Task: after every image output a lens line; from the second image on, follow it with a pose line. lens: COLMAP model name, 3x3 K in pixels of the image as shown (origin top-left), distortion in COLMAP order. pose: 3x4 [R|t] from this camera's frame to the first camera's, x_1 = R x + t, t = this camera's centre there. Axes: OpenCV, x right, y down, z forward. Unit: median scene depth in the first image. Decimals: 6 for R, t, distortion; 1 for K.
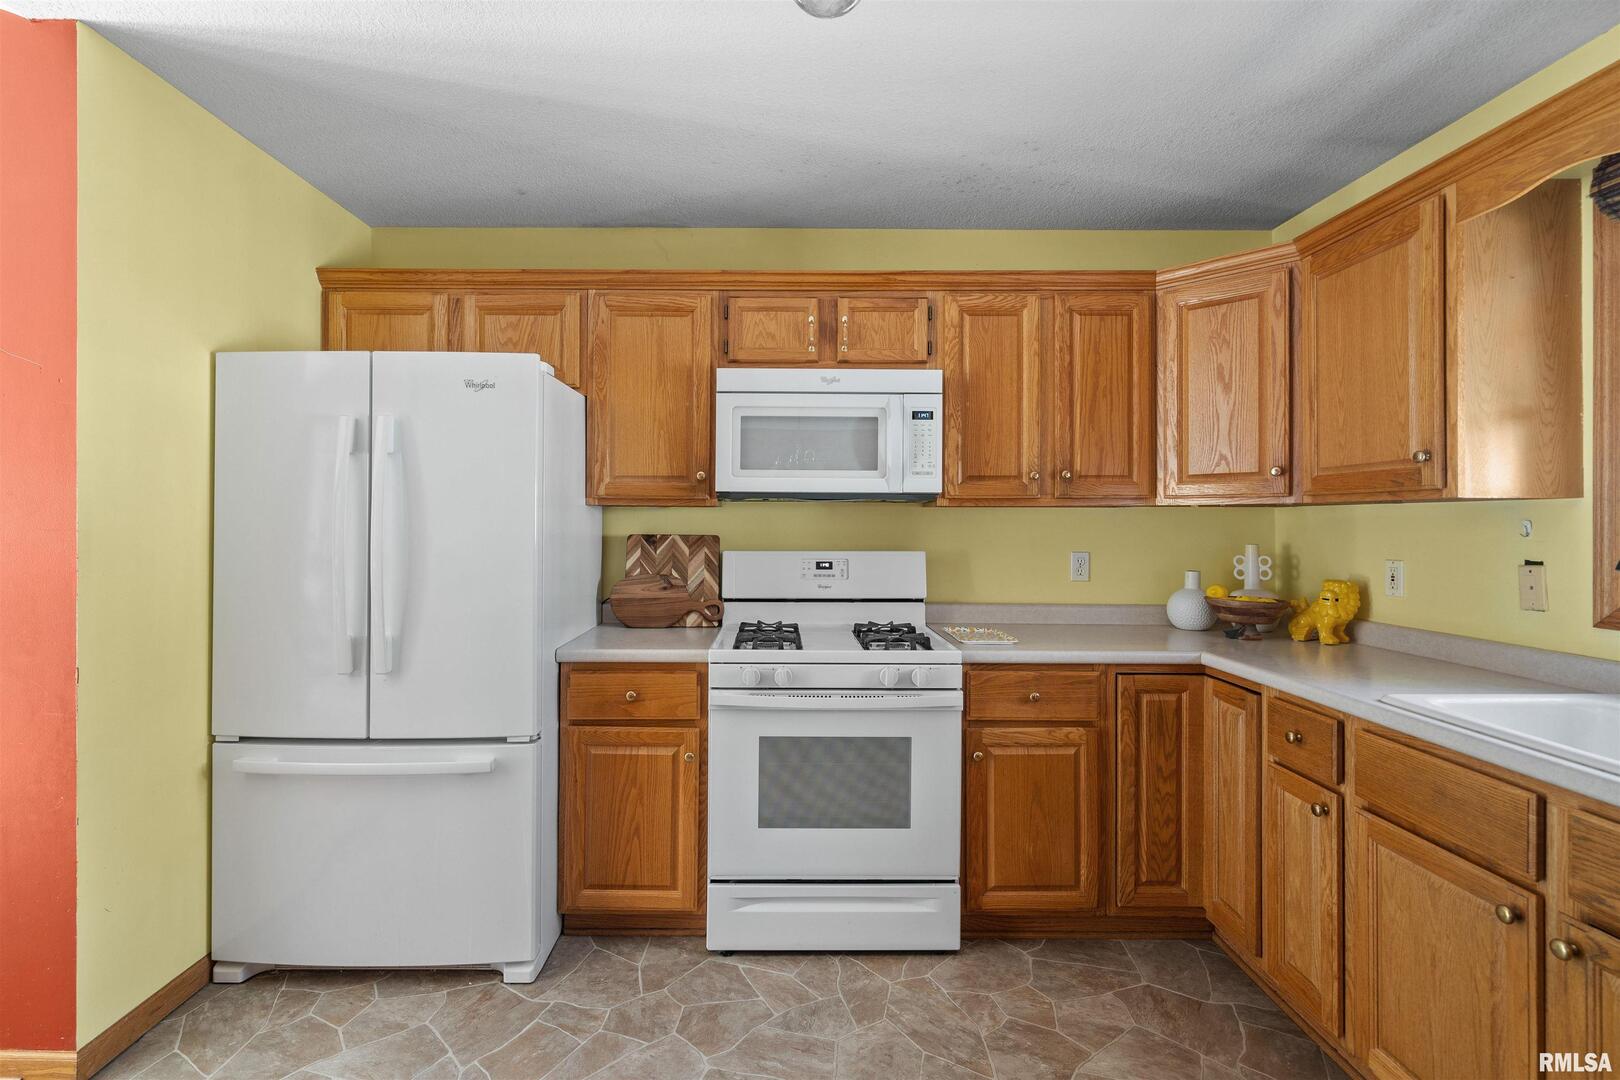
lens RADIAL K [[767.8, 0, 803.2], [0, 767.8, 522.3], [0, 0, 1]] dist [0.007898, 0.000969]
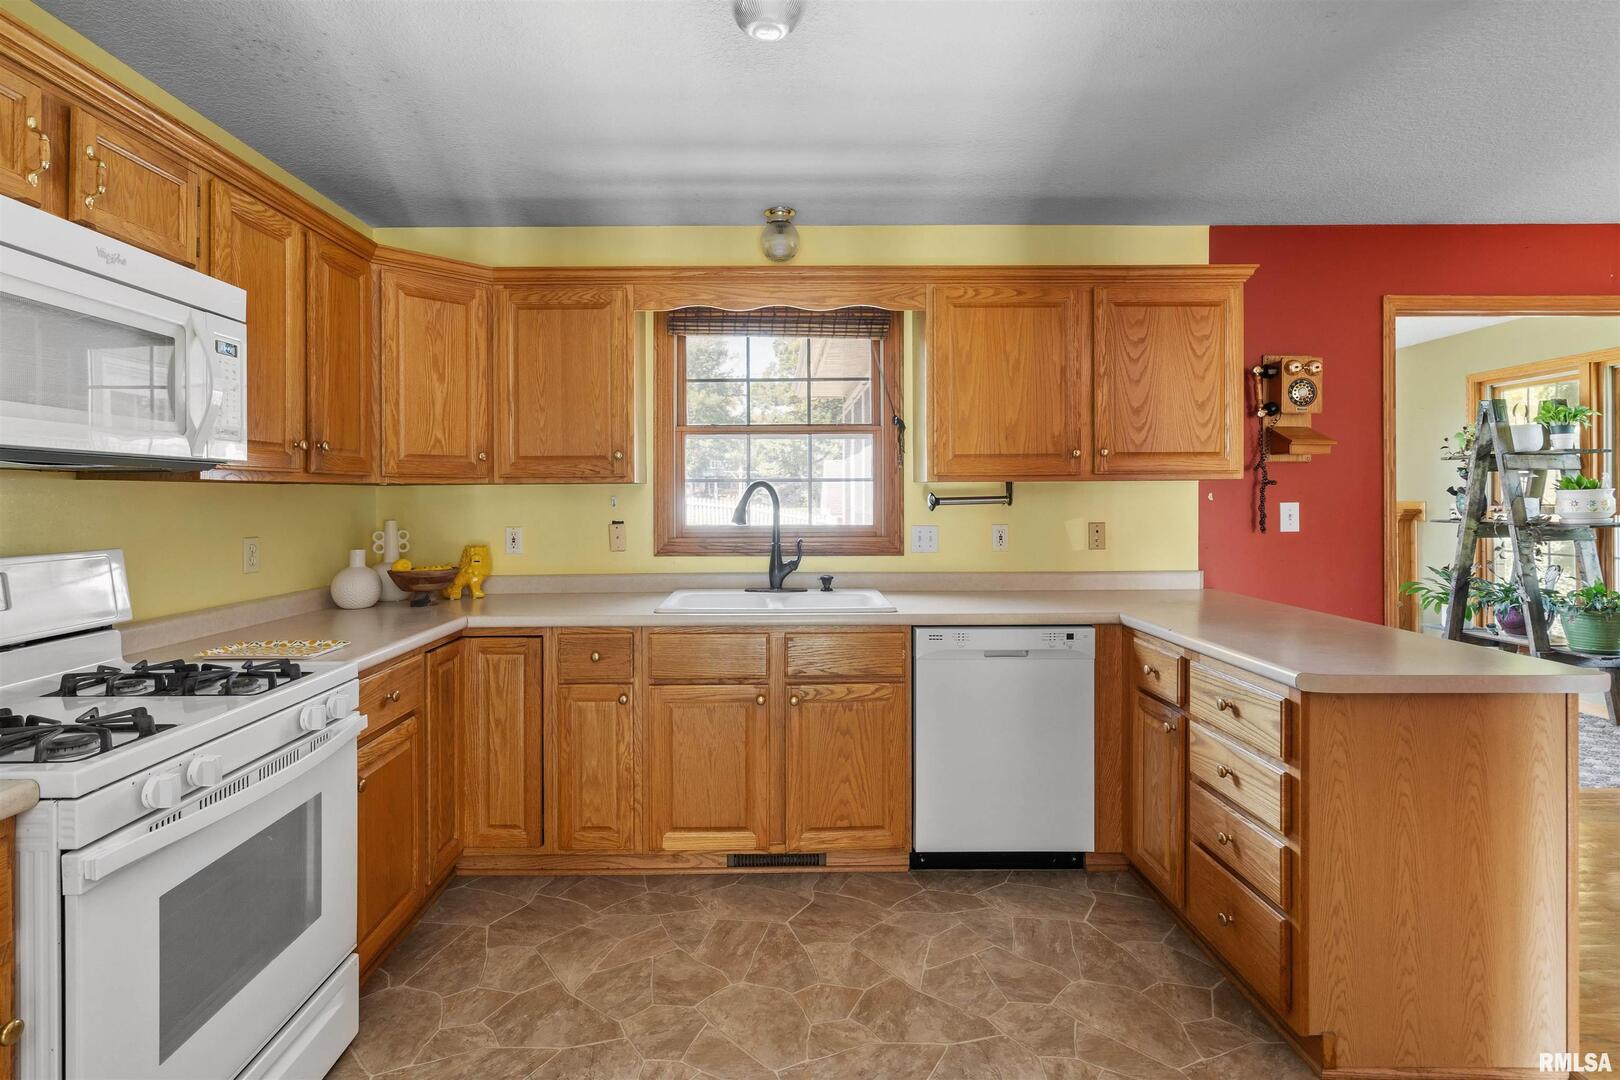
lens RADIAL K [[758.0, 0, 786.3], [0, 758.0, 501.2], [0, 0, 1]] dist [0.000318, 0.000906]
pose [[0.015904, -0.009986, 0.999824, -0.555191], [0.007579, 0.999923, 0.009866, -0.004824], [-0.999845, 0.007420, 0.015979, 0.513753]]
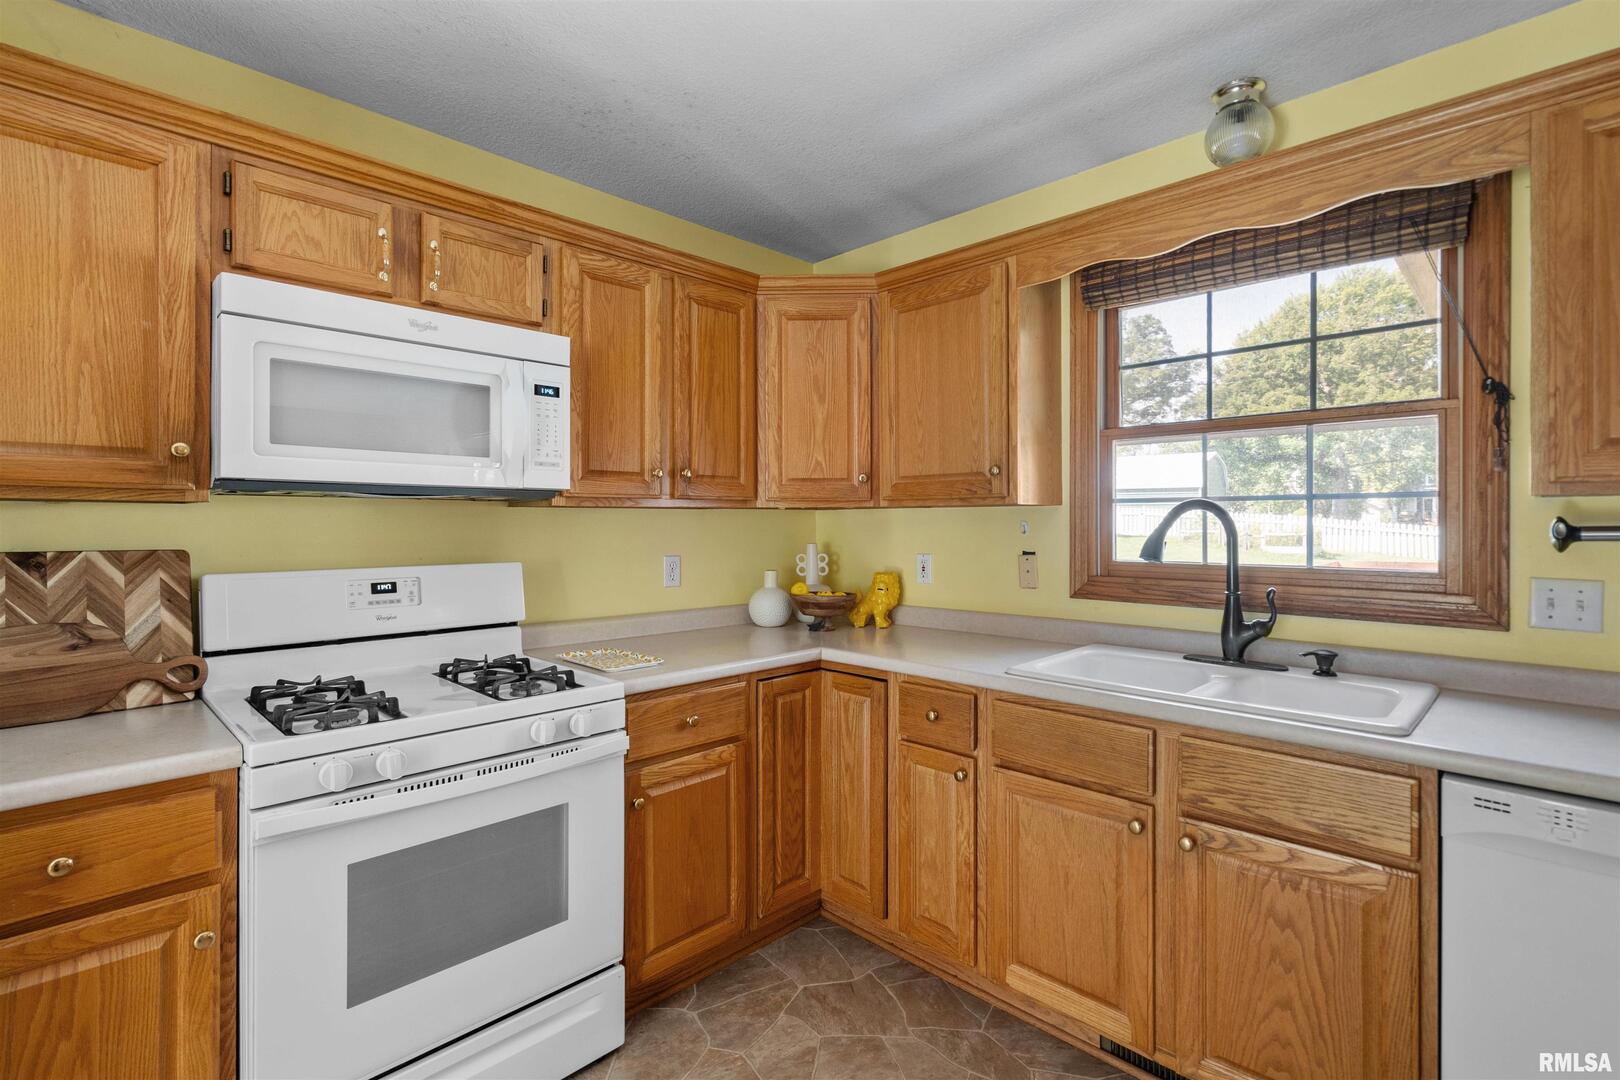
lens RADIAL K [[747.5, 0, 806.2], [0, 747.5, 526.1], [0, 0, 1]] dist [-0.001040, 0.001140]
pose [[0.721336, -0.007799, 0.692541, -0.198162], [0.005090, 0.999969, 0.005960, -0.003363], [-0.692567, -0.000774, 0.721353, 0.275070]]
